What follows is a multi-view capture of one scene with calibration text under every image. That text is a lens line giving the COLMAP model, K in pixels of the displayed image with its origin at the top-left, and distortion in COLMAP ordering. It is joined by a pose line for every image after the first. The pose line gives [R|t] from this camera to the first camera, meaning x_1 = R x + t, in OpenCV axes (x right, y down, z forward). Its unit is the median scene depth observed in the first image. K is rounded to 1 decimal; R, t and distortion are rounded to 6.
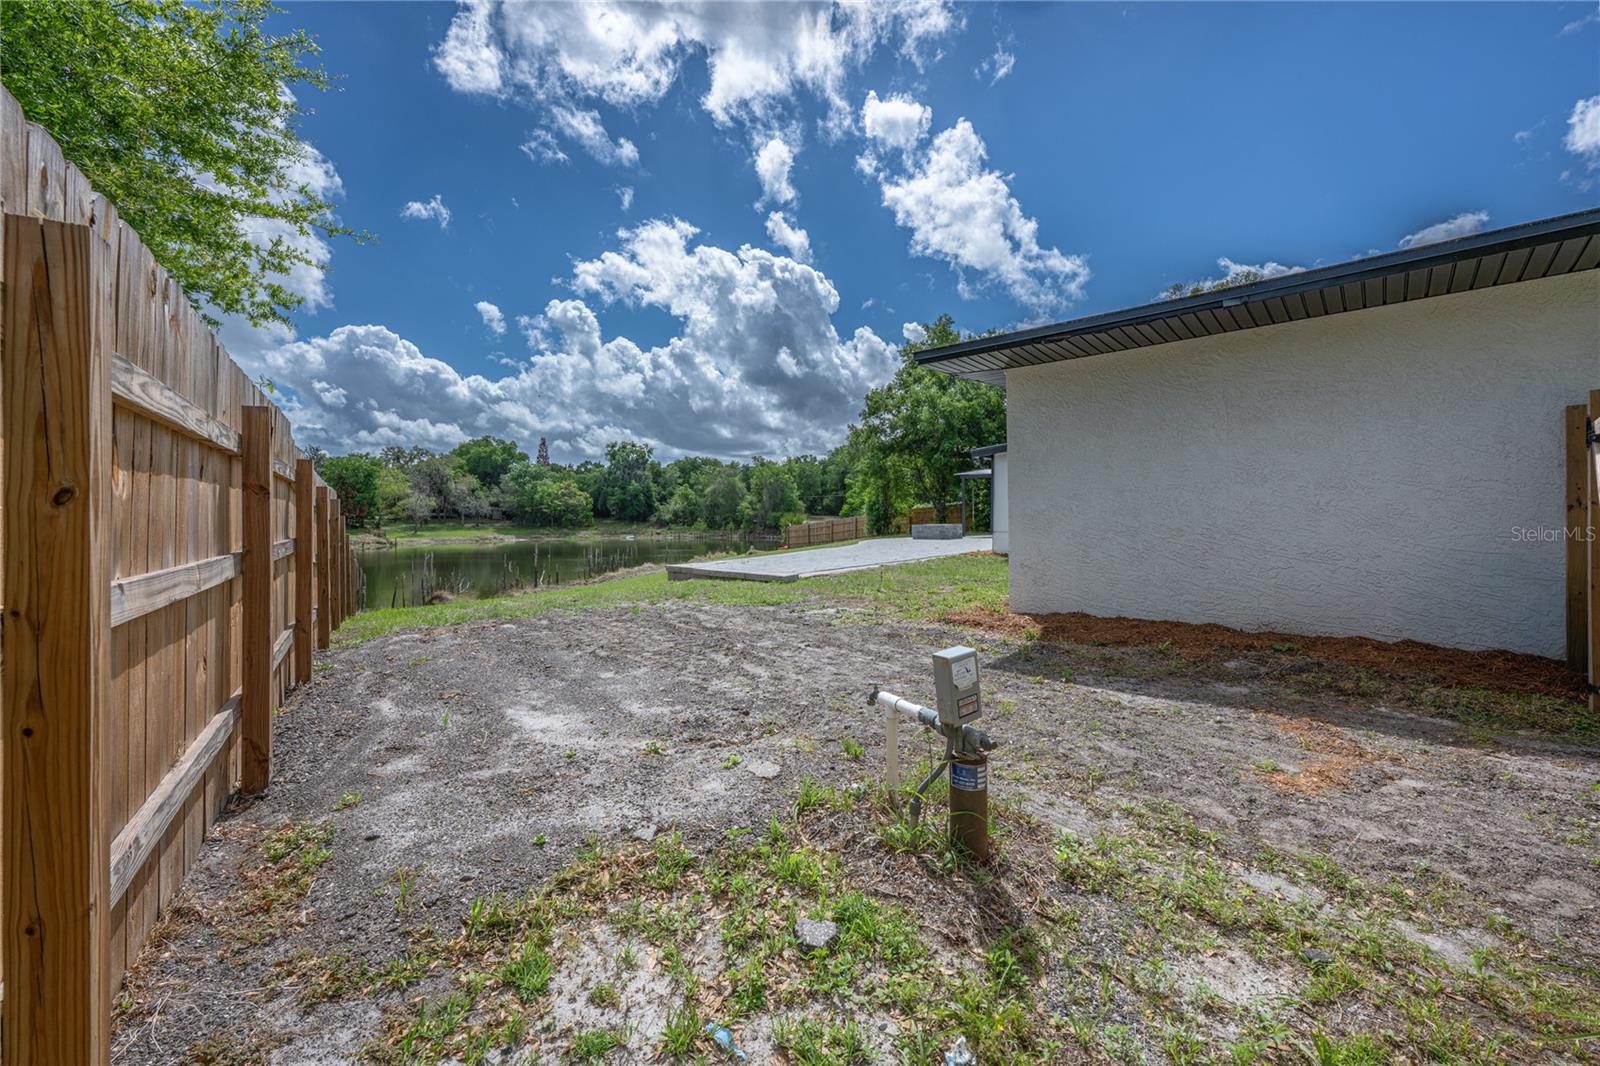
lens RADIAL K [[722.5, 0, 793.3], [0, 722.5, 518.8], [0, 0, 1]] dist [0.001315, 0.000093]
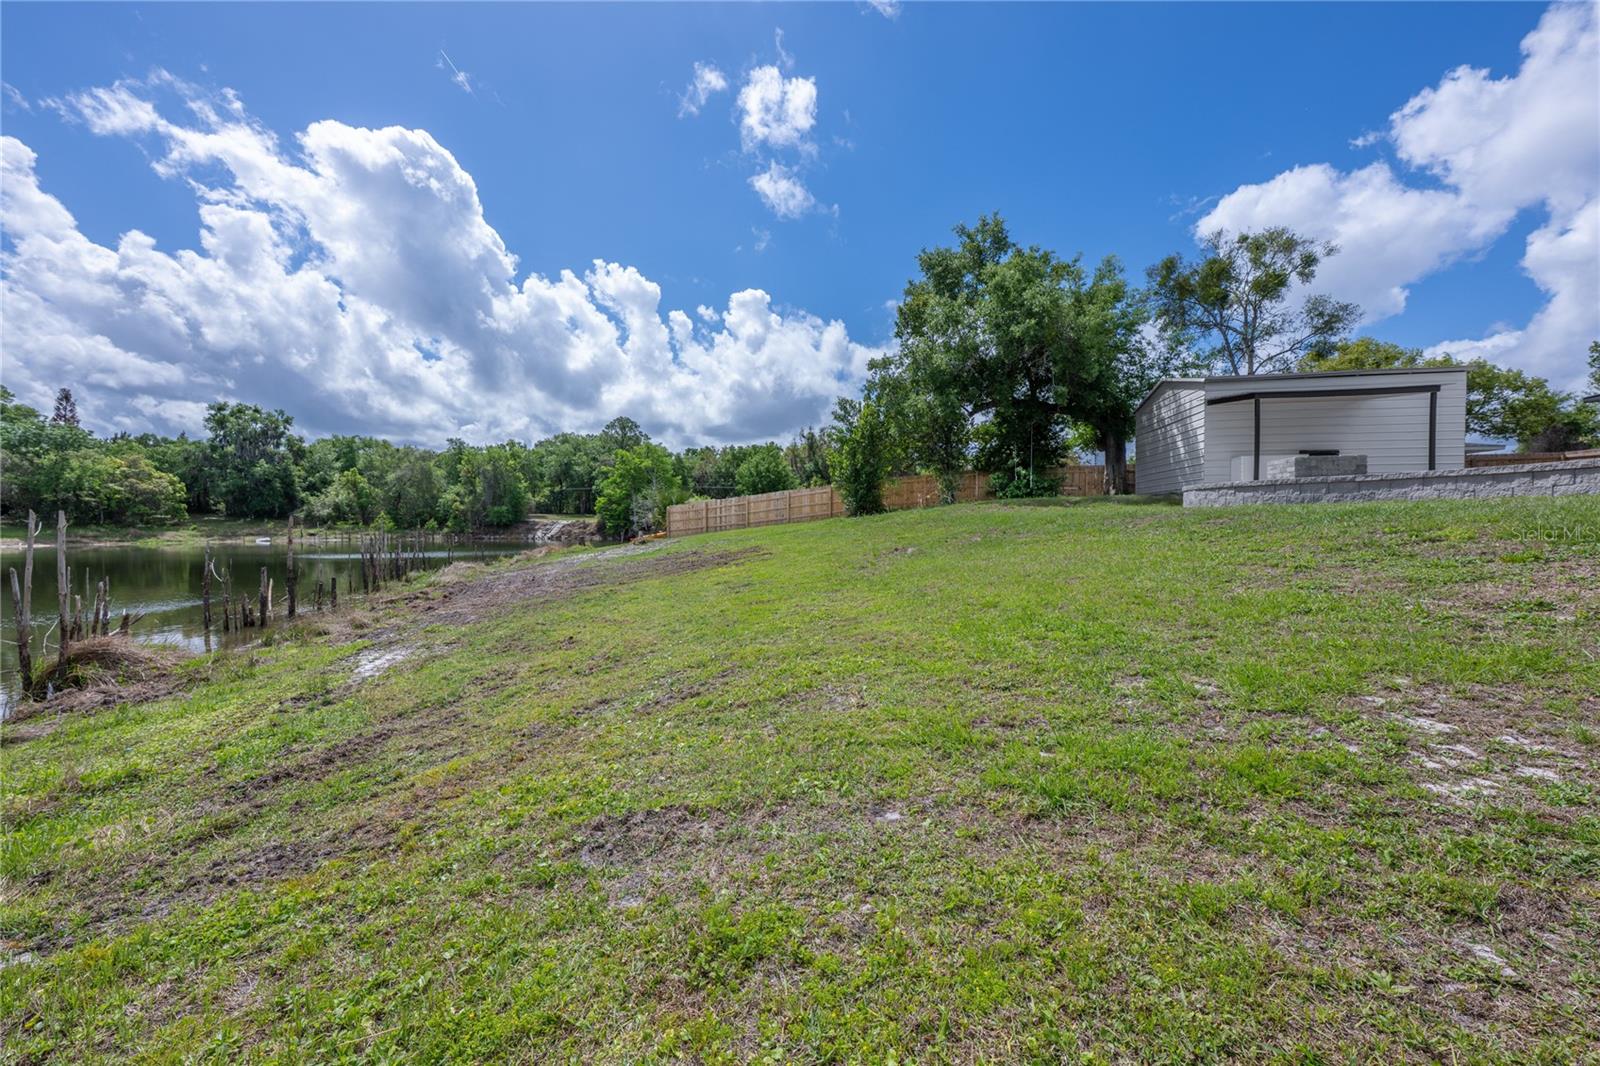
lens RADIAL K [[649.8, 0, 789.3], [0, 649.8, 543.4], [0, 0, 1]] dist [-0.001083, 0.000362]
pose [[0.850441, -0.014693, 0.525866, -0.120802], [0.004598, 0.999779, 0.020498, 0.017366], [-0.526051, -0.015014, 0.850321, 0.201158]]
